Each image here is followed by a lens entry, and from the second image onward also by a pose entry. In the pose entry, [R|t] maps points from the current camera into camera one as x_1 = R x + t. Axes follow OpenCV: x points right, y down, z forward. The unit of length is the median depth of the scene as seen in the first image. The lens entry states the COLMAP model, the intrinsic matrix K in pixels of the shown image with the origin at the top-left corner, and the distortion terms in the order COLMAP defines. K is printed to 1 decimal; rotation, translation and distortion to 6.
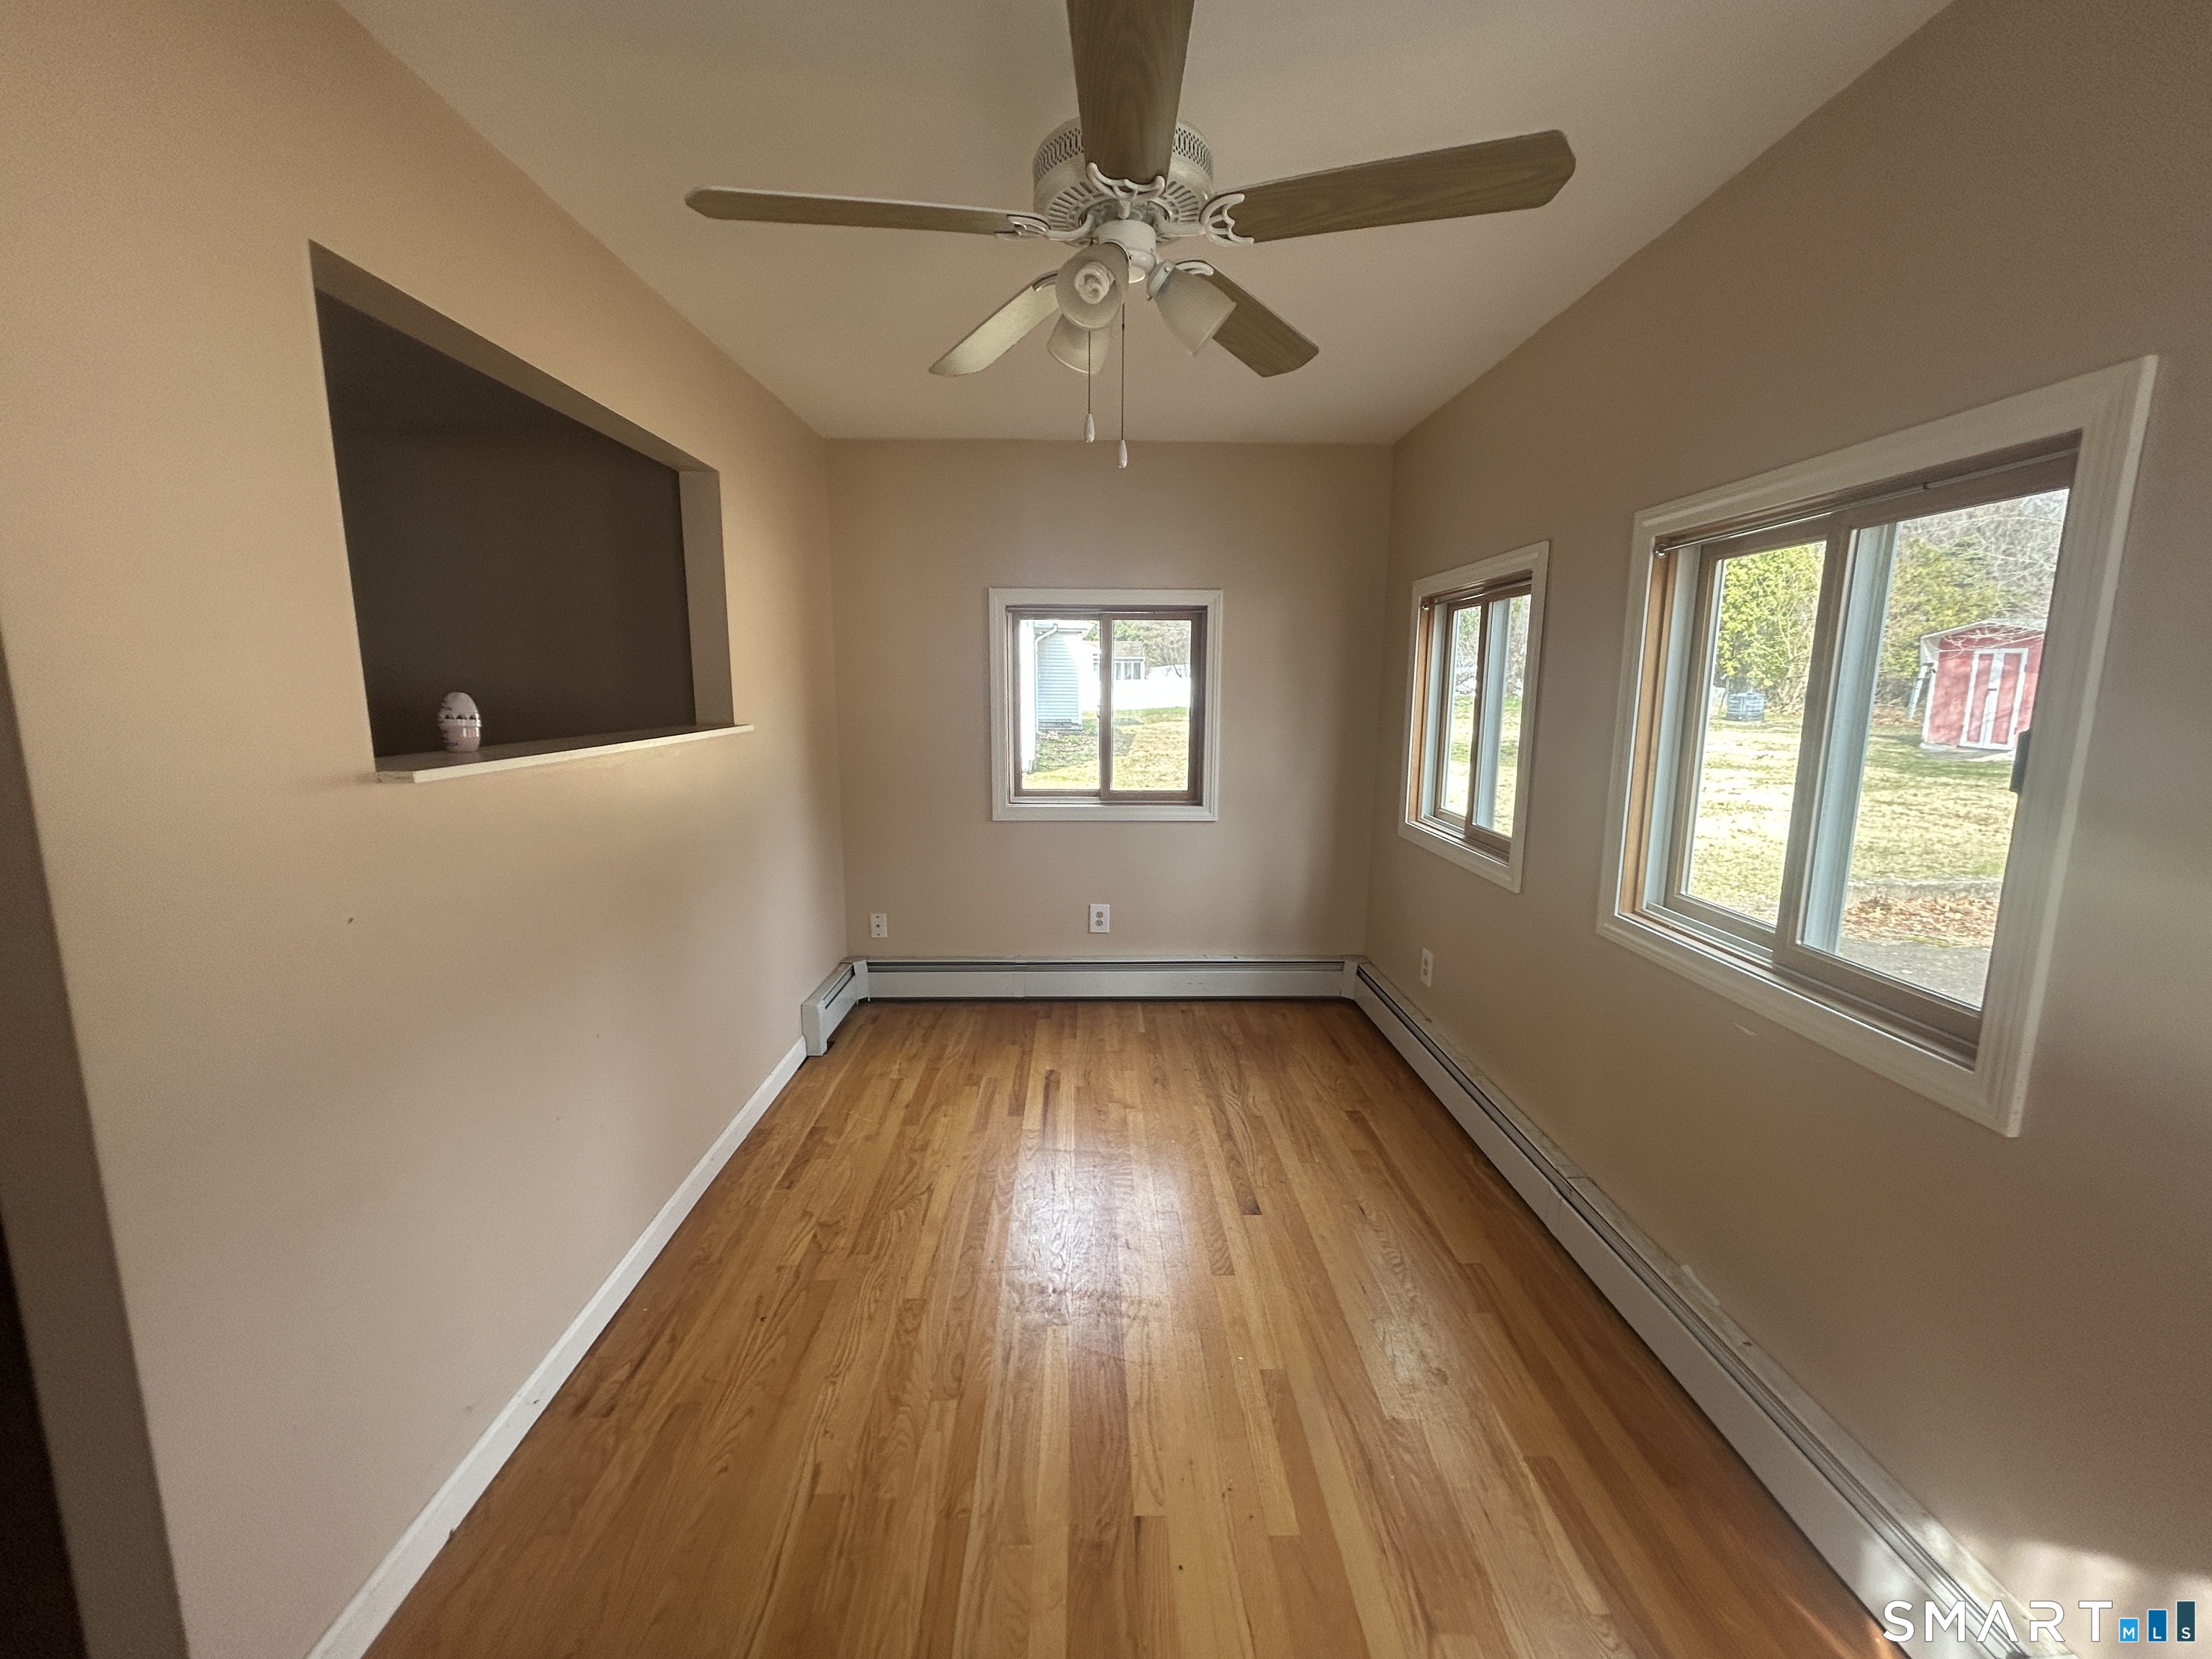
lens RADIAL K [[890.0, 0, 1102.2], [0, 890.0, 828.9], [0, 0, 1]] dist [-0.000154, 0.001153]
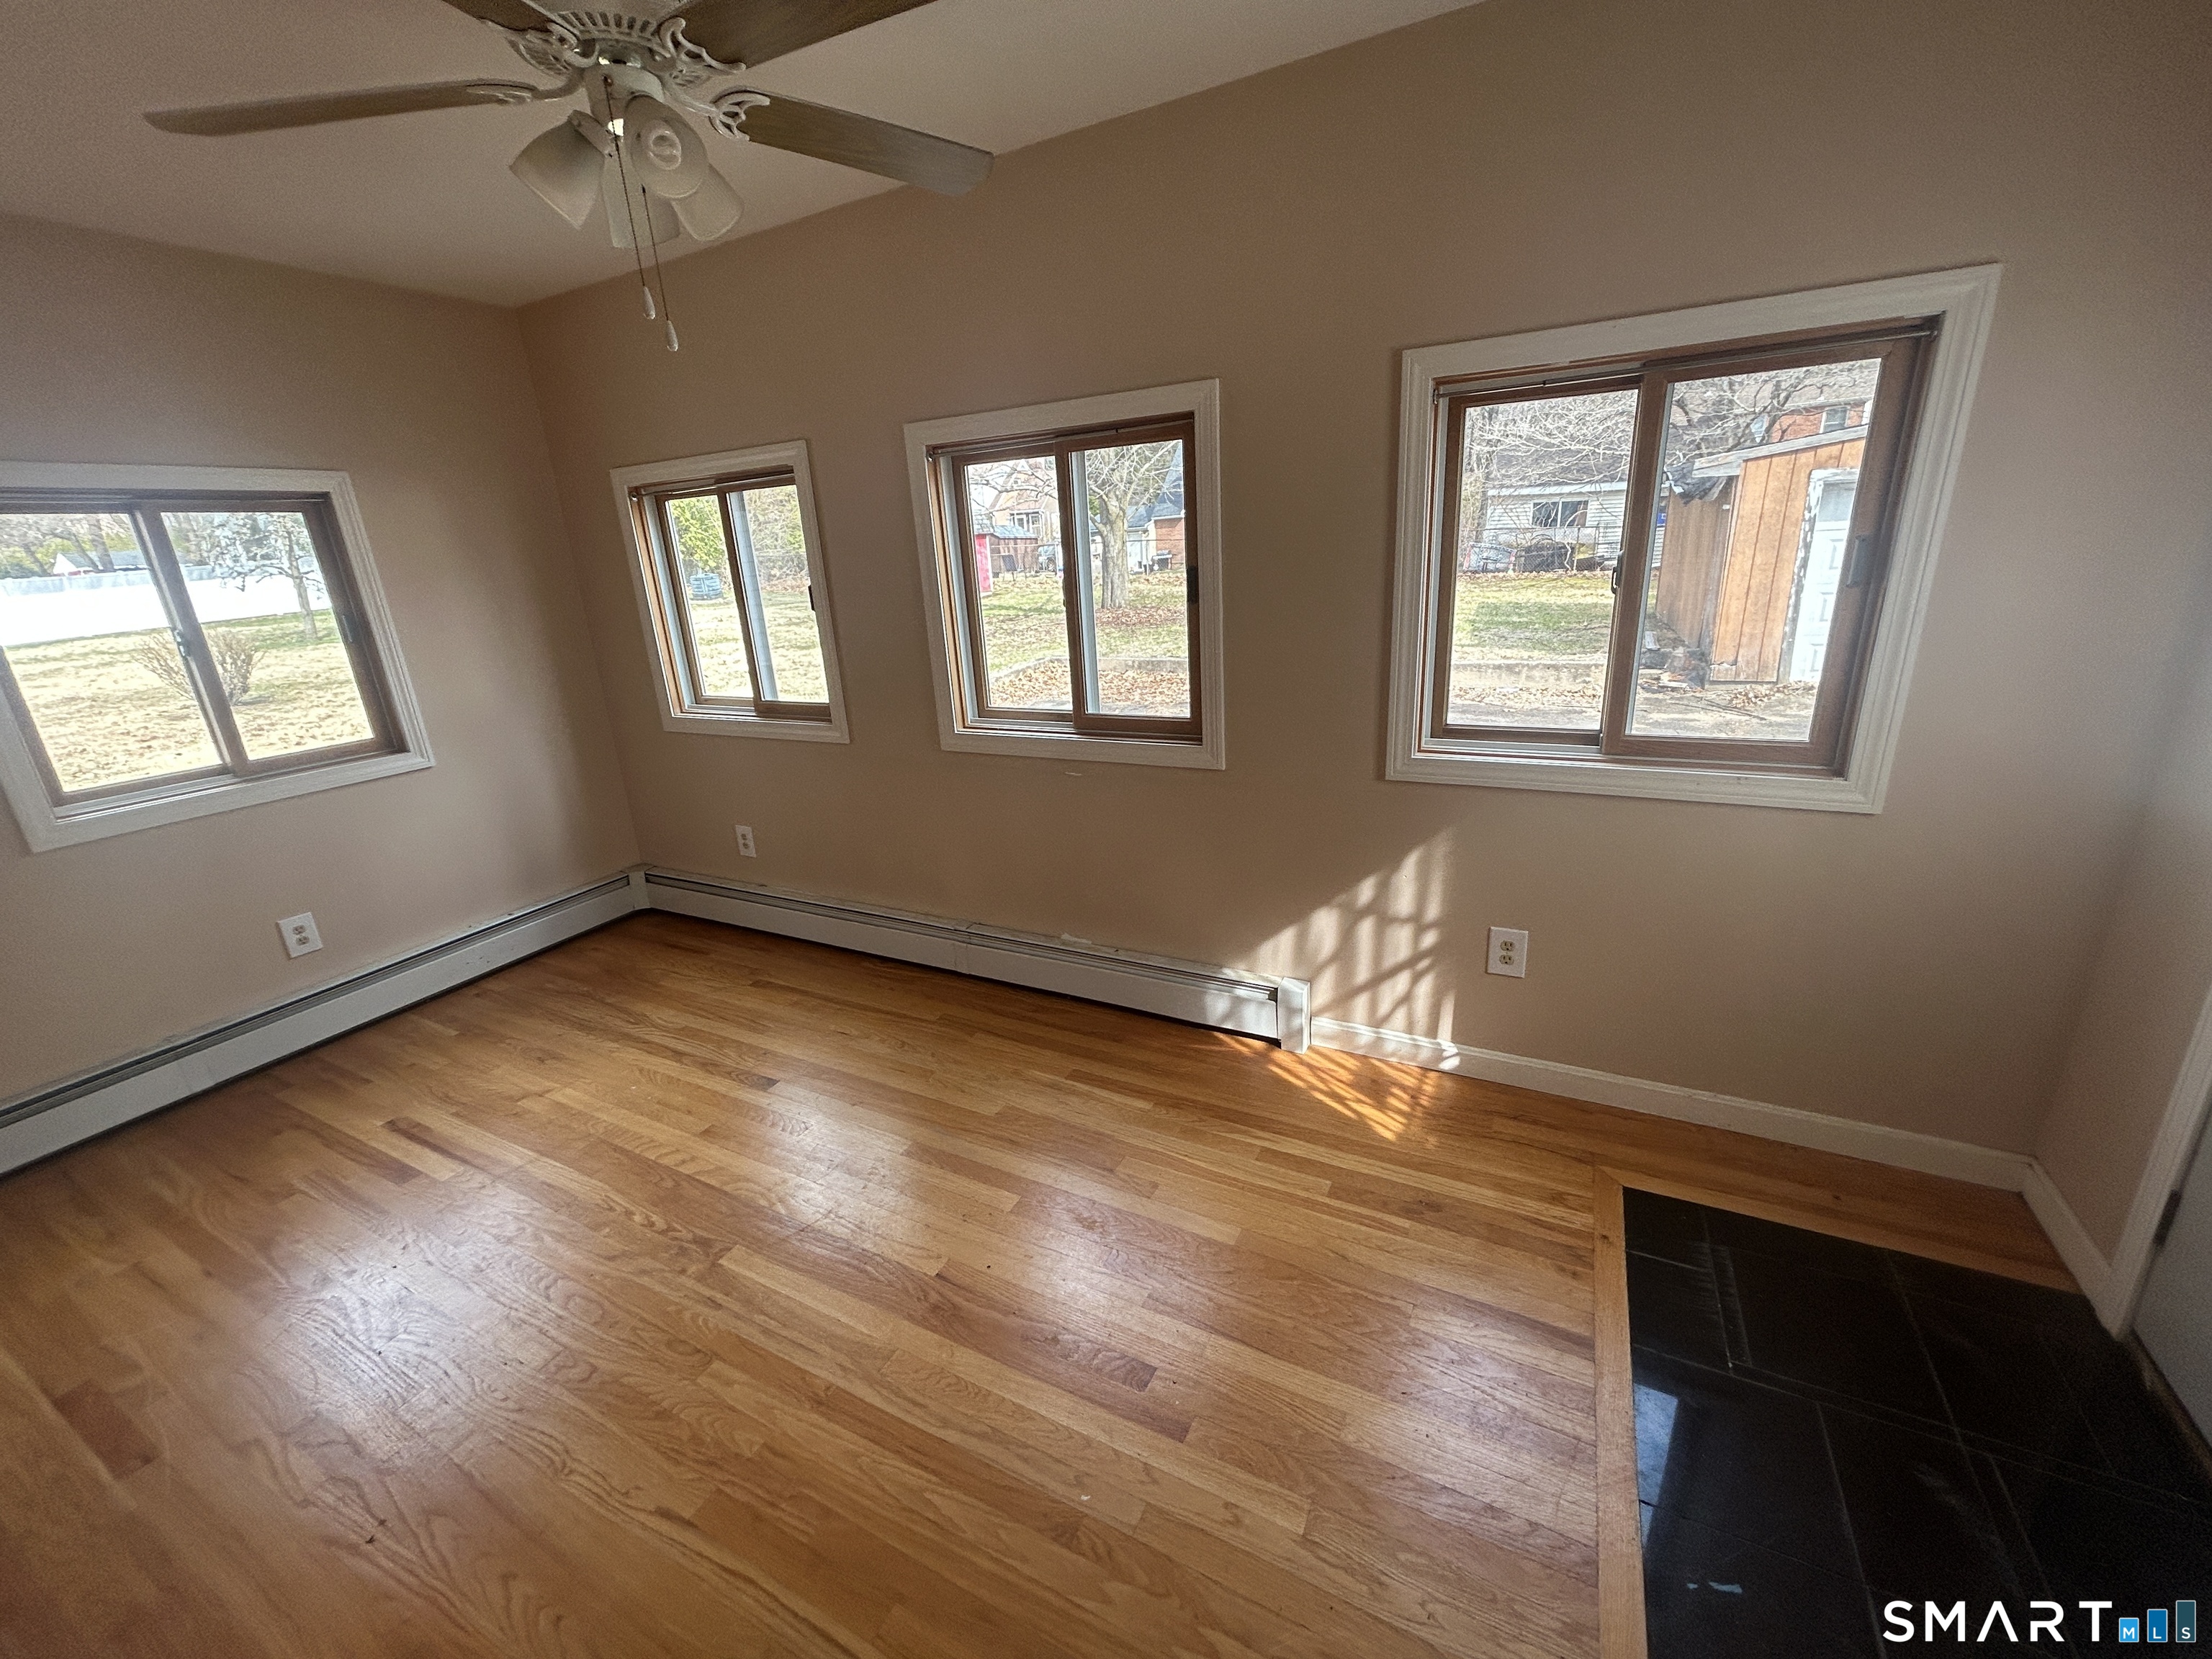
lens RADIAL K [[881.7, 0, 1100.6], [0, 881.7, 823.5], [0, 0, 1]] dist [0.012044, 0.000256]
pose [[0.494492, -0.300150, 0.815713, -0.313472], [0.206150, 0.952205, 0.225404, -0.020461], [-0.844381, 0.056698, 0.532734, 0.062008]]
